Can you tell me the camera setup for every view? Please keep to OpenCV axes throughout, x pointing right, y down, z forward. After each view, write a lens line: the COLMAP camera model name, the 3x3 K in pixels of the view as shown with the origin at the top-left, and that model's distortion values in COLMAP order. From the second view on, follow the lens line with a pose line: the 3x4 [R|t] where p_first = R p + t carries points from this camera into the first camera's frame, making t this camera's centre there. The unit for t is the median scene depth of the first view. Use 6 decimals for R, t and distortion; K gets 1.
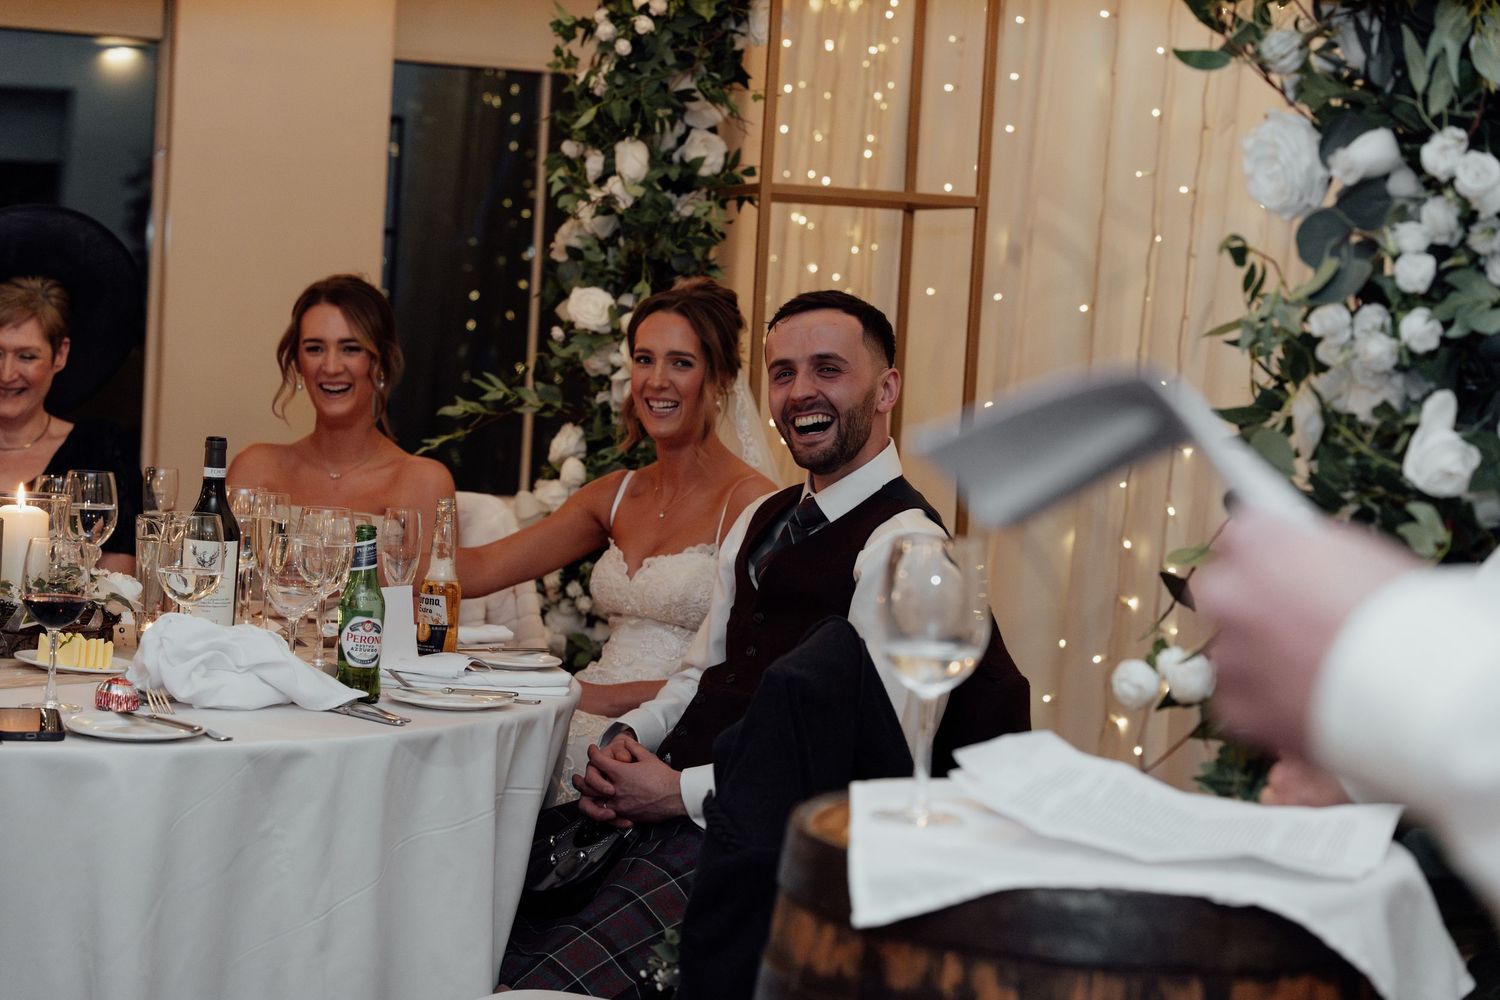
lens RADIAL K [[2908.5, 0, 750.0], [0, 2908.5, 500.0], [0, 0, 1]] dist [0.056001, 0.125163]
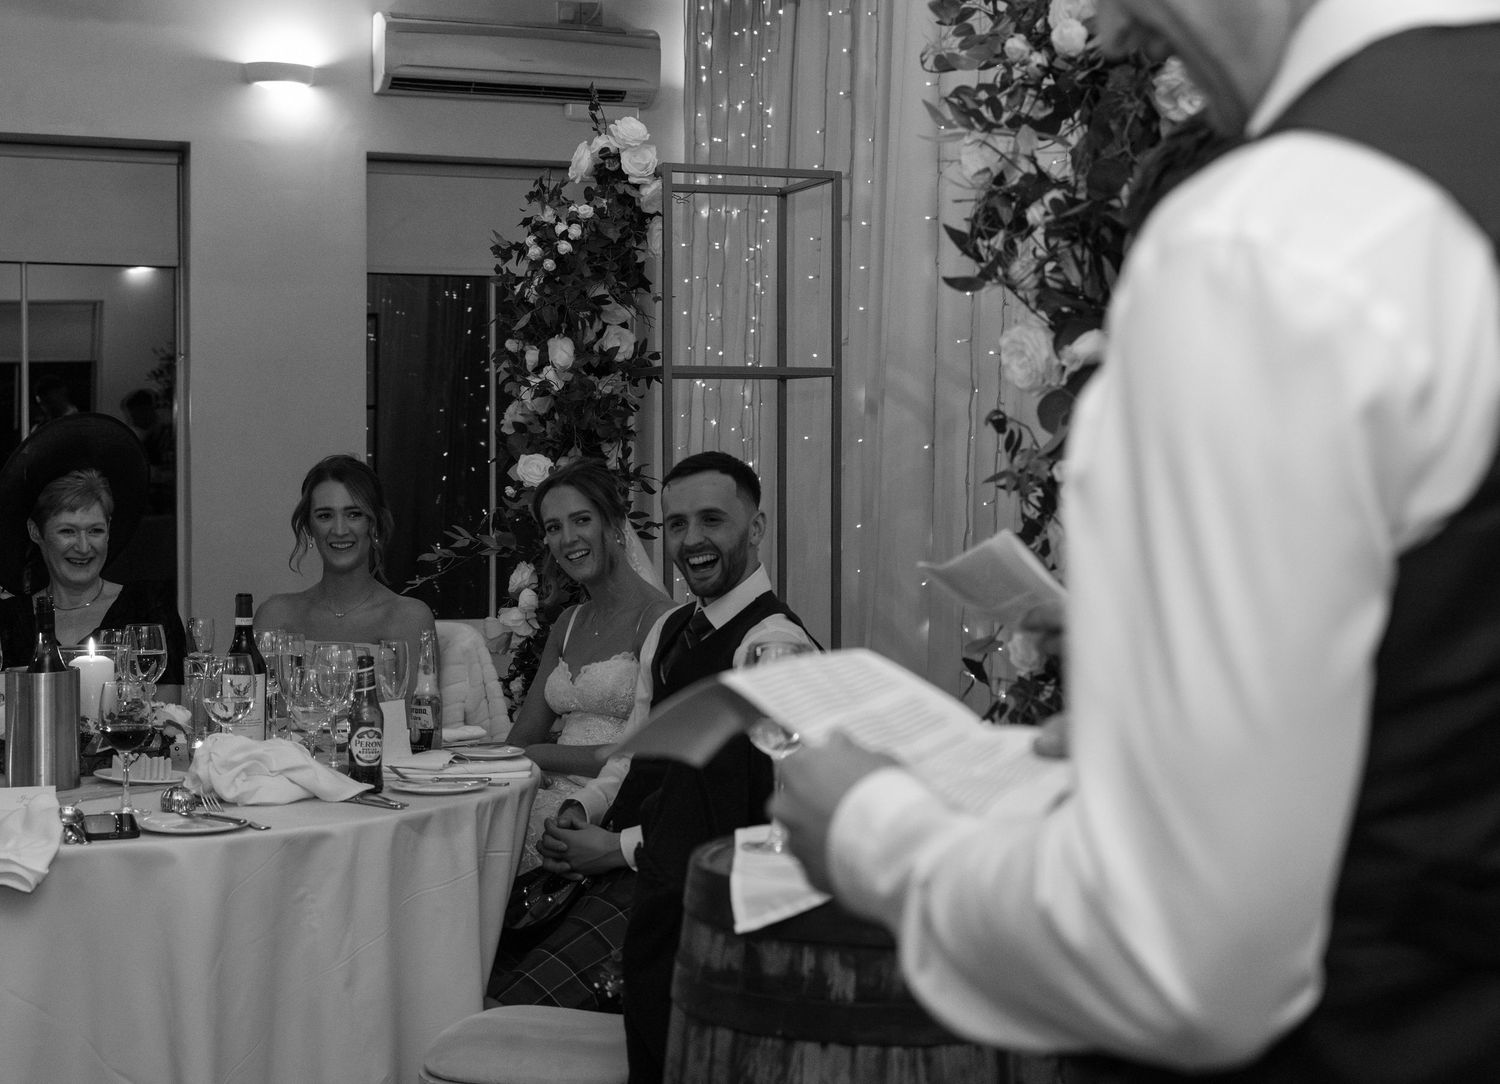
lens RADIAL K [[2396.0, 0, 849.5], [0, 2396.0, 539.7], [0, 0, 1]] dist [0.027435, 0.080712]
pose [[0.995917, -0.056703, 0.070241, 0.009633], [0.058433, 0.998030, -0.022823, -0.005537], [-0.068808, 0.026835, 0.997269, -0.073732]]
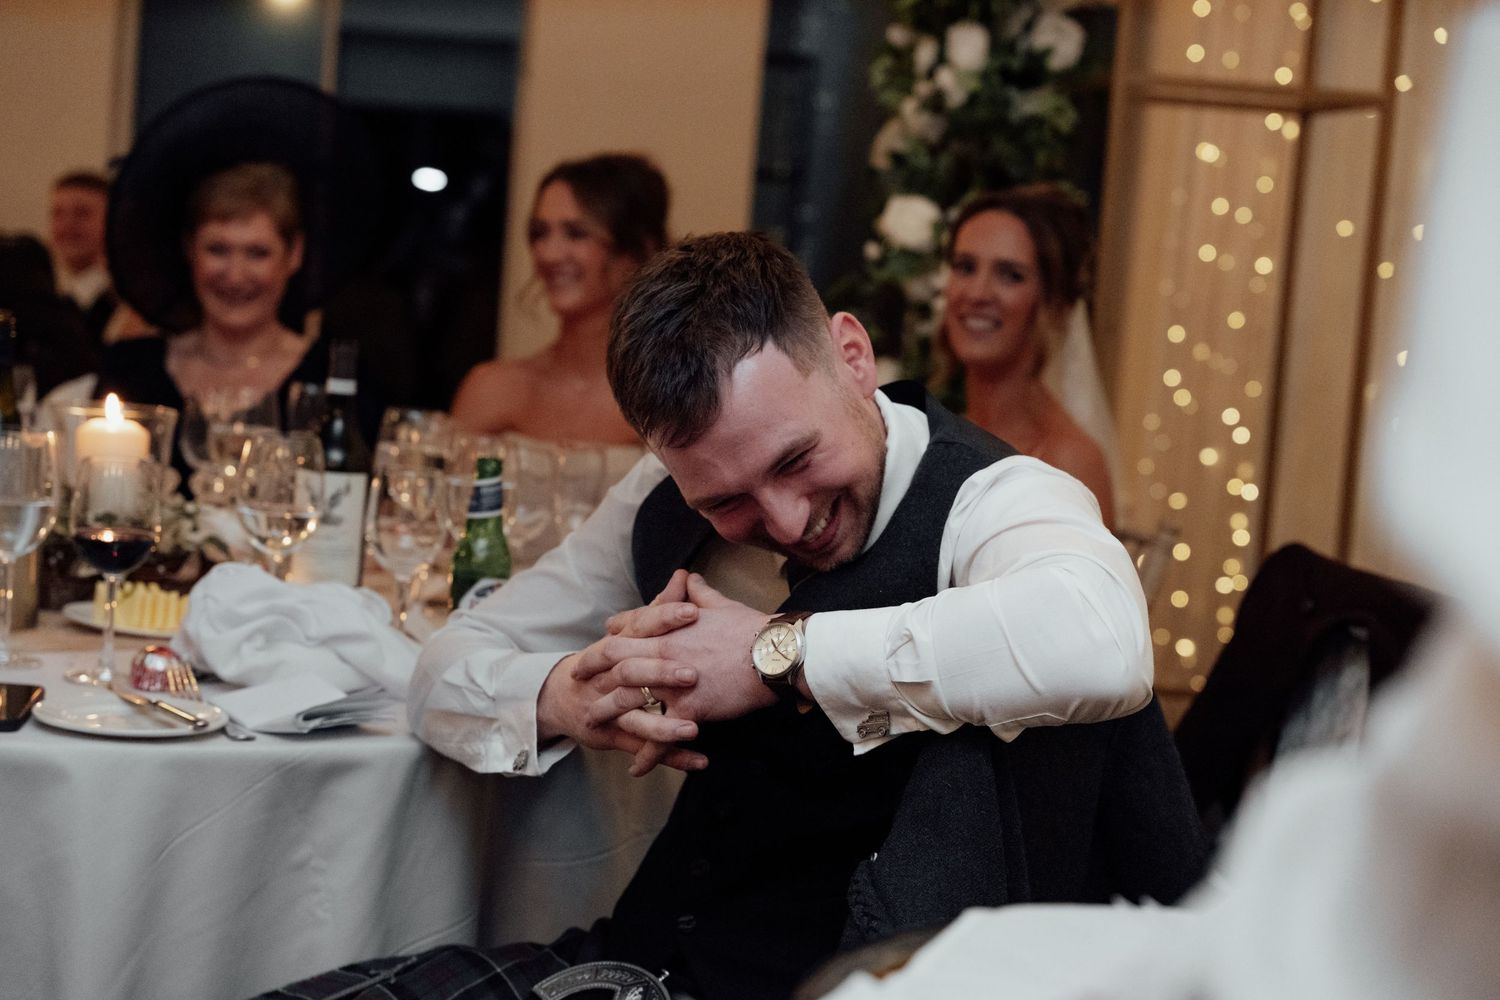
lens RADIAL K [[2790.7, 0, 773.4], [0, 2790.7, 500.7], [0, 0, 1]] dist [0.056021, 0.183776]
pose [[0.987861, 0.037409, -0.150766, 0.045400], [-0.035335, 0.999241, 0.016412, 0.004814], [0.151266, -0.010886, 0.988433, 0.270428]]
